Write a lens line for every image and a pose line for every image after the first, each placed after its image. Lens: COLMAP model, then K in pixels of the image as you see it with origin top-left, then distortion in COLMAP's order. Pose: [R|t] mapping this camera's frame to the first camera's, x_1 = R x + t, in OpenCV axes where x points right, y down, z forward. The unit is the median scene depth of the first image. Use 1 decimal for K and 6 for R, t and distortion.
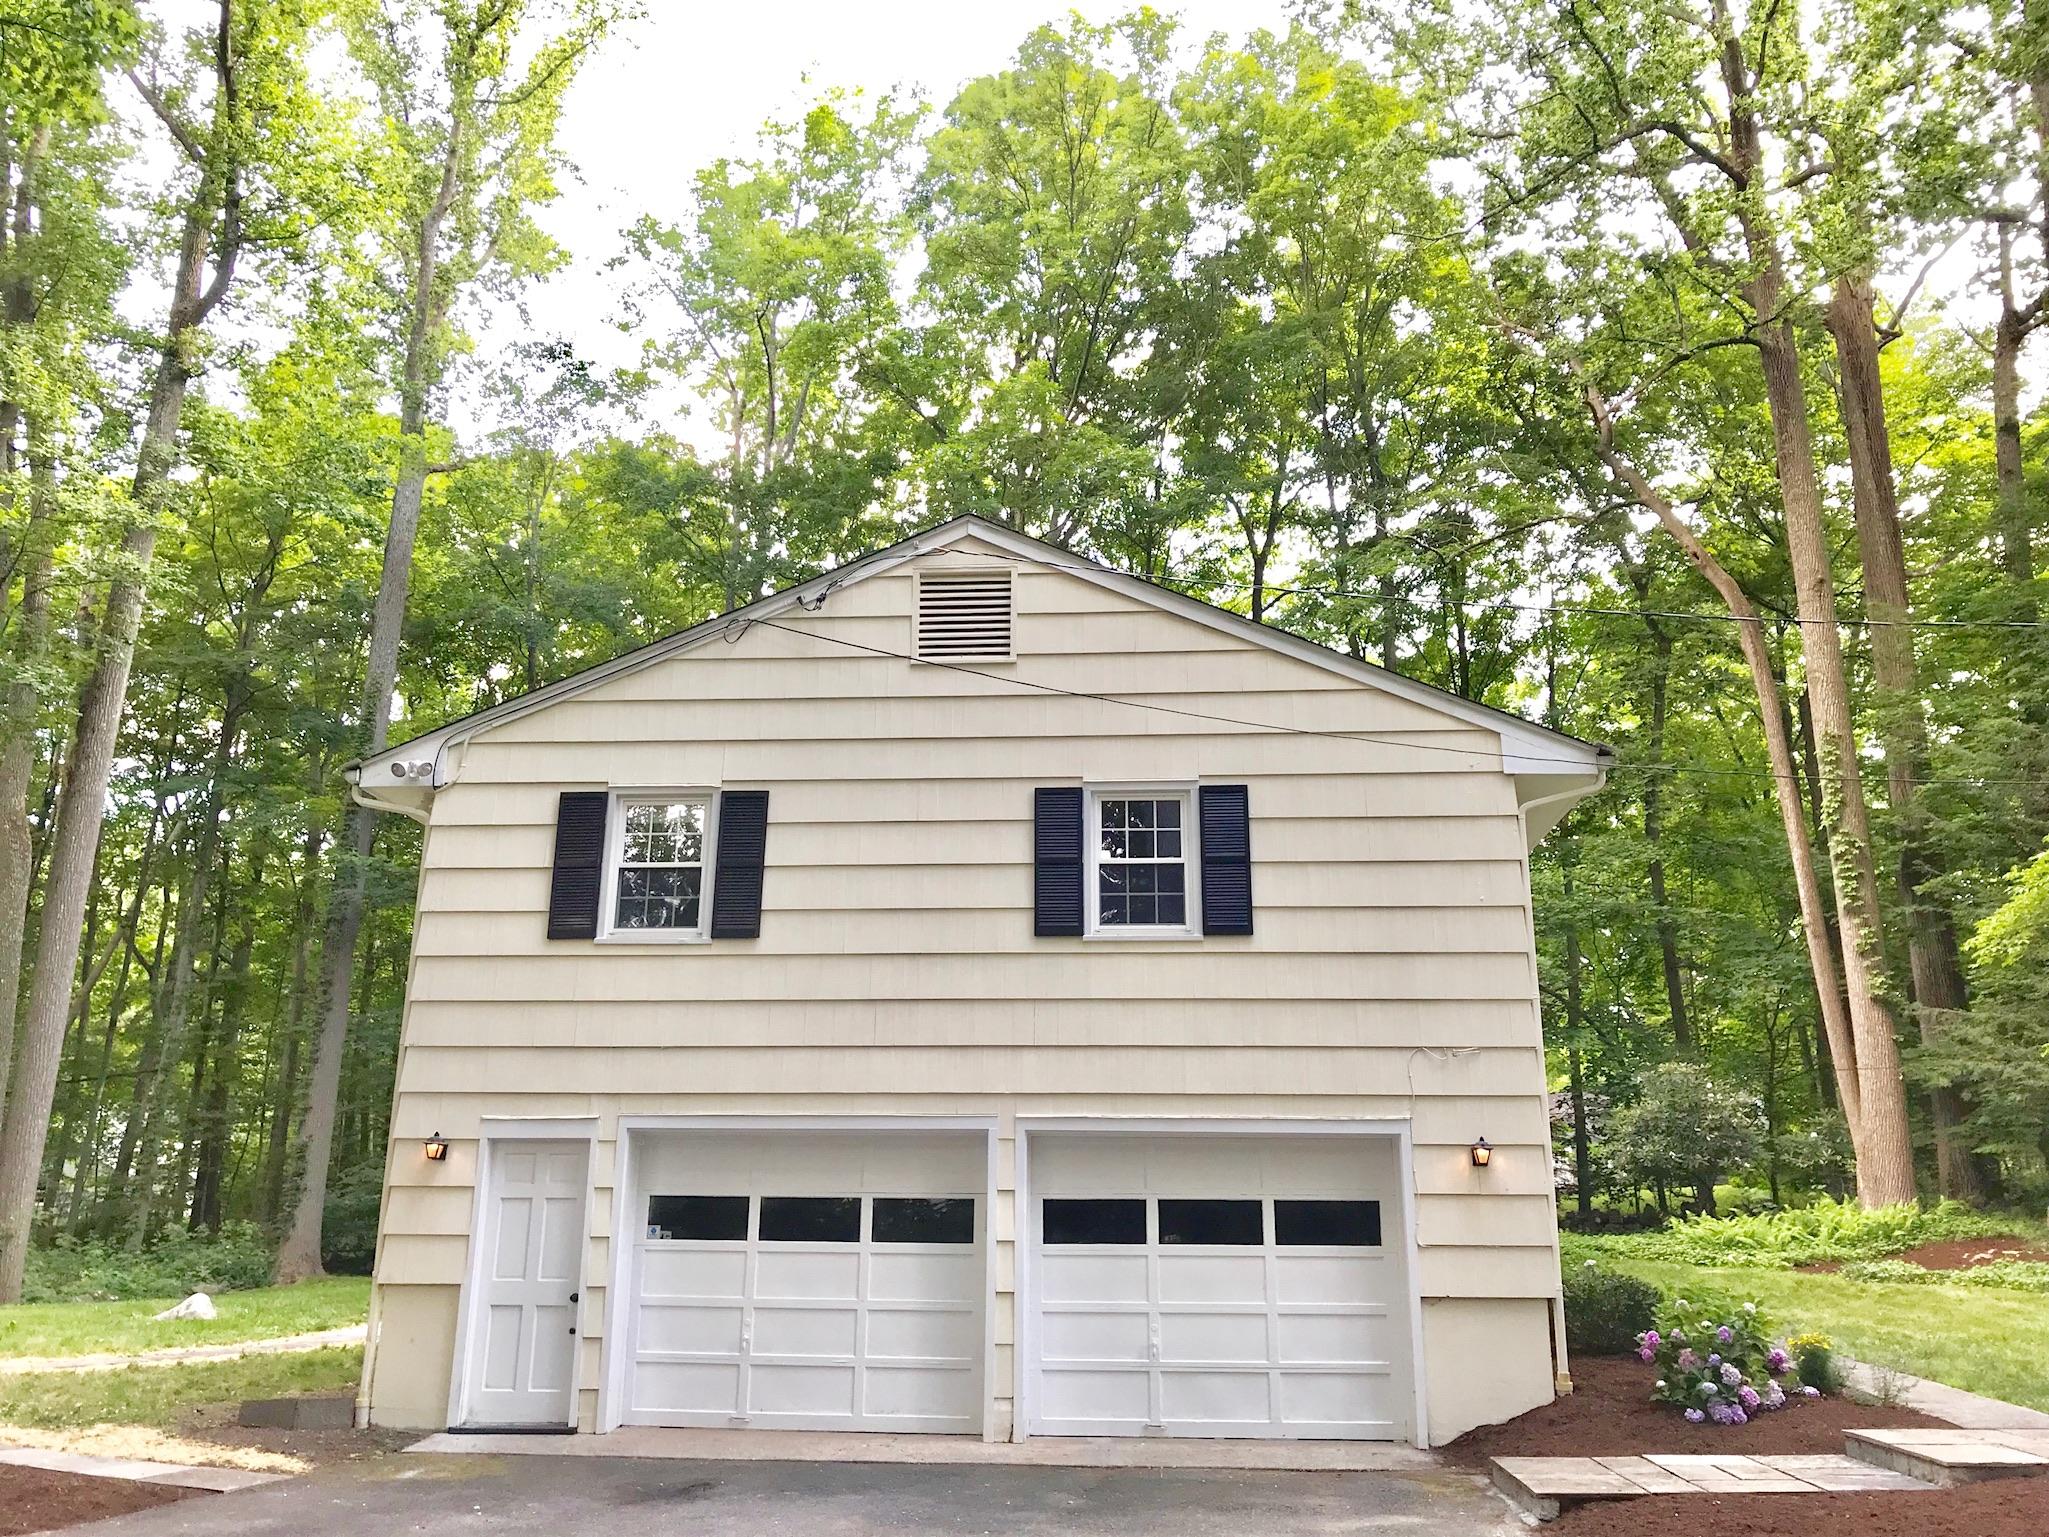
lens RADIAL K [[1599.7, 0, 1026.1], [0, 1599.7, 724.4], [0, 0, 1]] dist [0.094580, -0.214365]
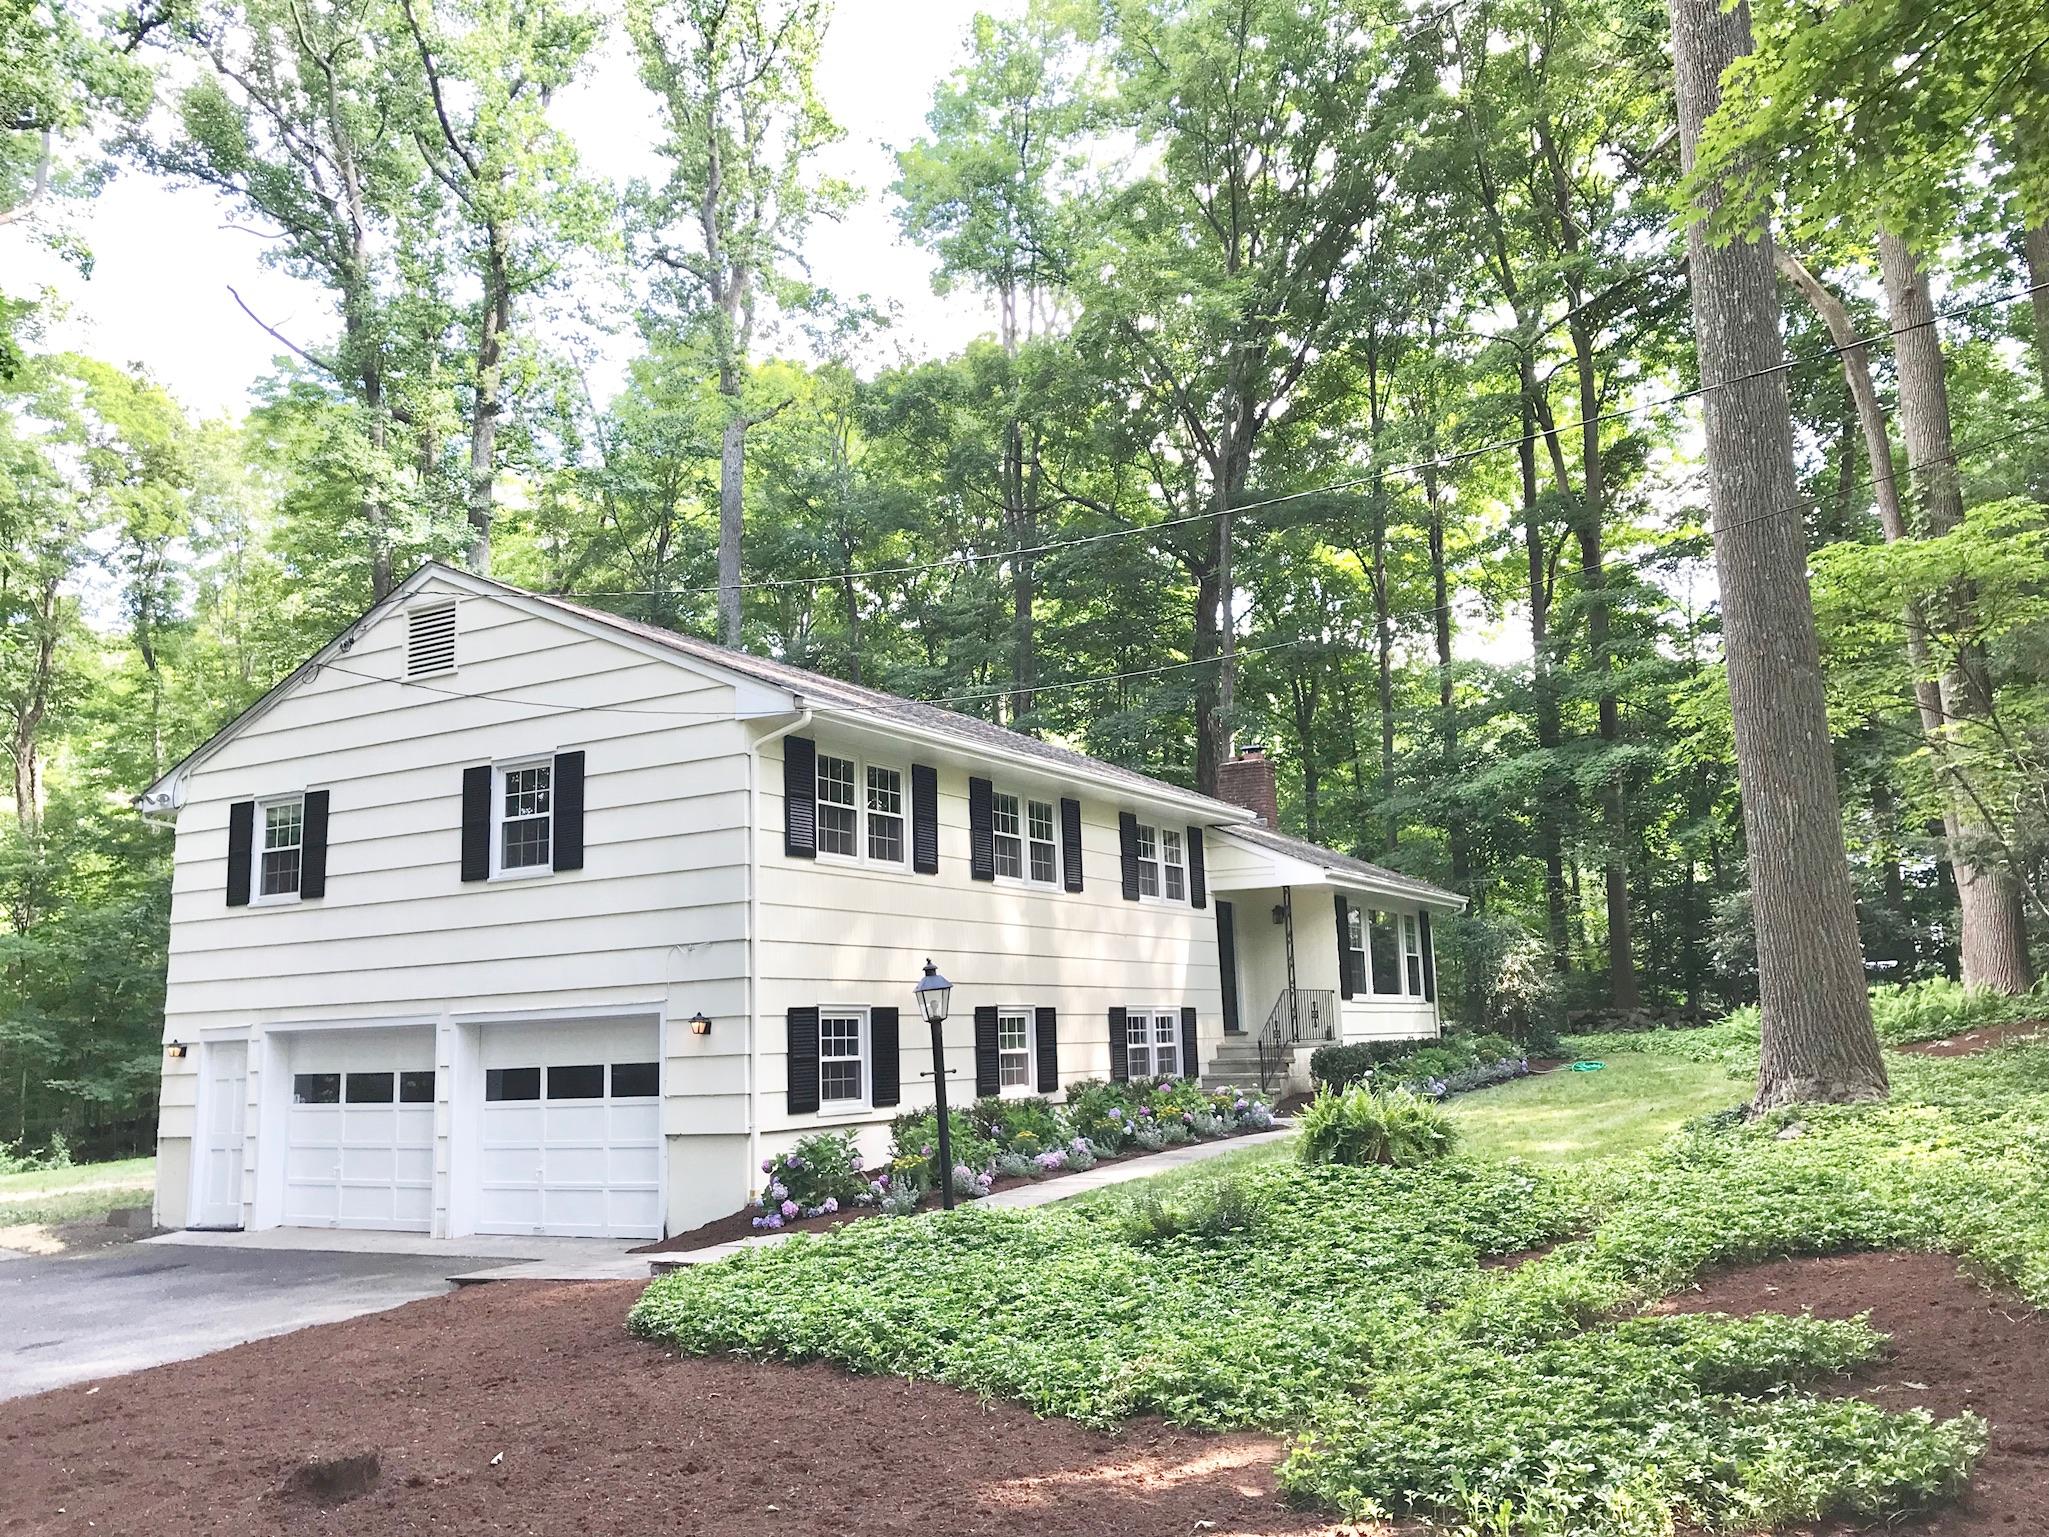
lens RADIAL K [[1672.5, 0, 1030.3], [0, 1672.5, 757.0], [0, 0, 1]] dist [0.055375, -0.082828]
pose [[0.899280, -0.109574, -0.423426, 1.023561], [0.158945, 0.983793, 0.082986, -0.010715], [0.407470, -0.141930, 0.902122, -0.058698]]
